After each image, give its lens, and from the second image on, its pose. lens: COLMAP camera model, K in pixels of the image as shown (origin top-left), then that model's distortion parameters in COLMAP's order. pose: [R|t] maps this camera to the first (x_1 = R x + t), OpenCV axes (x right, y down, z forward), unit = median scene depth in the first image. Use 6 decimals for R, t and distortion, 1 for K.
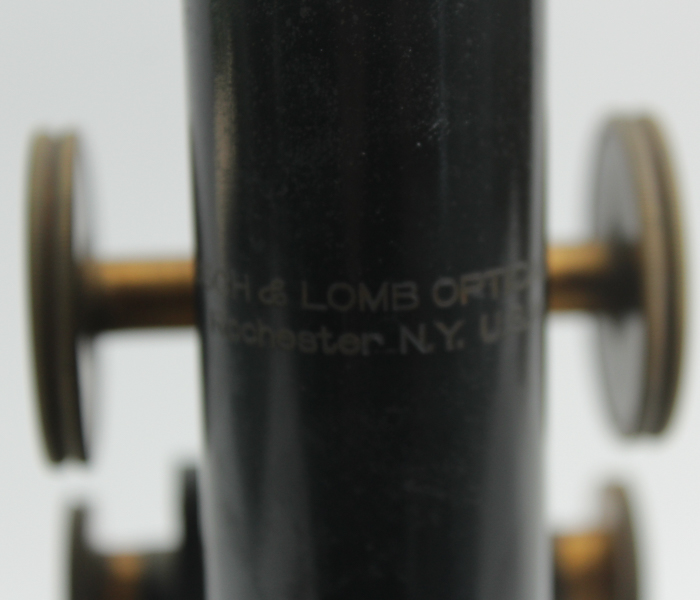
lens RADIAL K [[1832.0, 0, 350.8], [0, 1832.0, 303.2], [0, 0, 1]] dist [-0.038889, 0.000000]
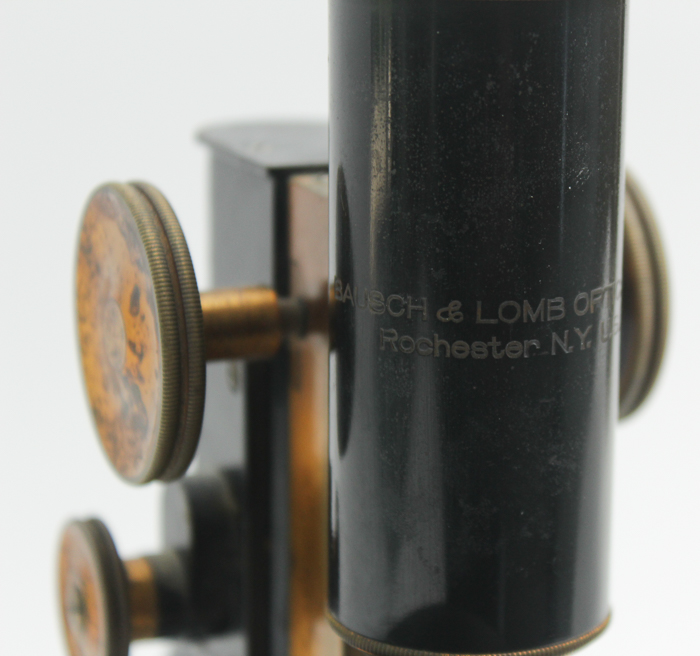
lens RADIAL K [[1866.1, 0, 349.4], [0, 1866.1, 325.6], [0, 0, 1]] dist [-0.096840, 0.000000]
pose [[0.952300, -0.057259, 0.299743, -0.489538], [0.057006, 0.998328, 0.009596, -0.012620], [-0.299791, 0.007949, 0.953972, -0.176140]]
